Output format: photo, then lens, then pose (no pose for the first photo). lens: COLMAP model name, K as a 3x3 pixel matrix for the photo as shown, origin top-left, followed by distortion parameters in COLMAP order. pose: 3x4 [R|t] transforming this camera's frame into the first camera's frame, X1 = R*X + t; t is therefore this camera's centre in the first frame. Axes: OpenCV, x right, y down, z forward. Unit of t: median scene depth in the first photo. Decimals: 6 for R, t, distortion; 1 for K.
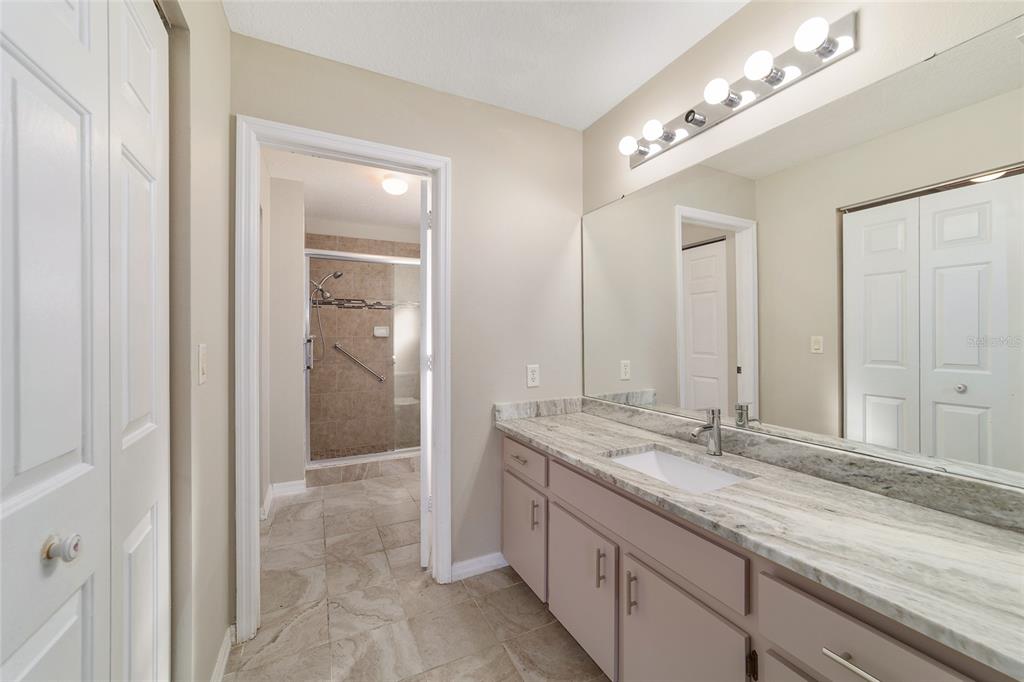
lens RADIAL K [[391.0, 0, 506.9], [0, 391.0, 335.7], [0, 0, 1]] dist [-0.003492, 0.003105]
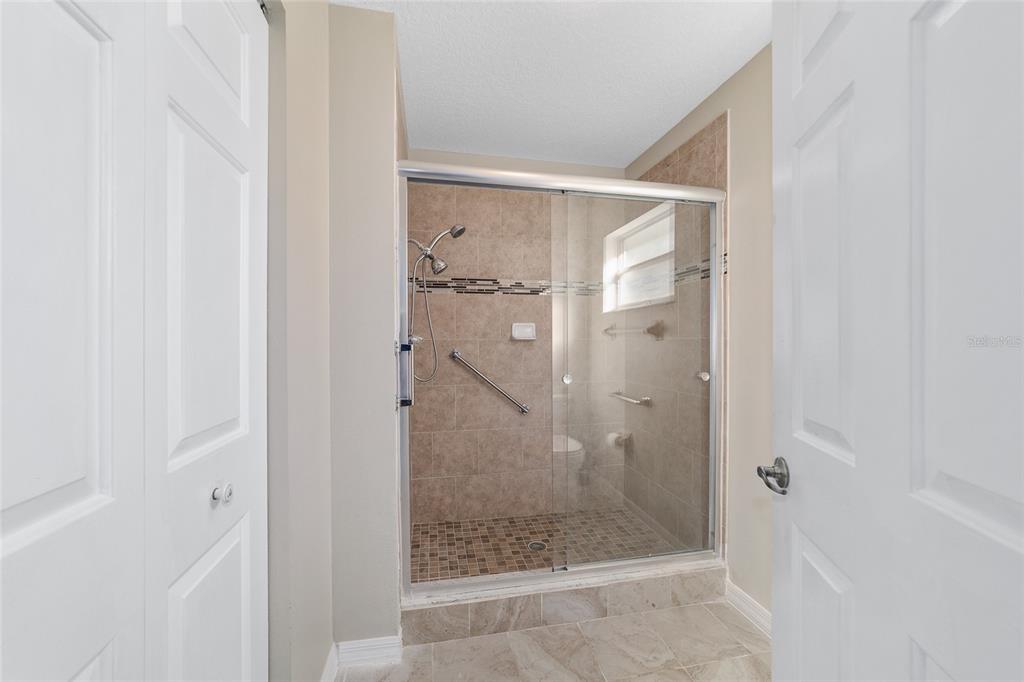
lens RADIAL K [[391.0, 0, 512.2], [0, 391.0, 343.7], [0, 0, 1]] dist [-0.003492, 0.003105]
pose [[0.968922, -0.001145, -0.247364, -0.198263], [0.003171, 0.999965, 0.007793, 0.004248], [0.247346, -0.008335, 0.968891, 0.430756]]
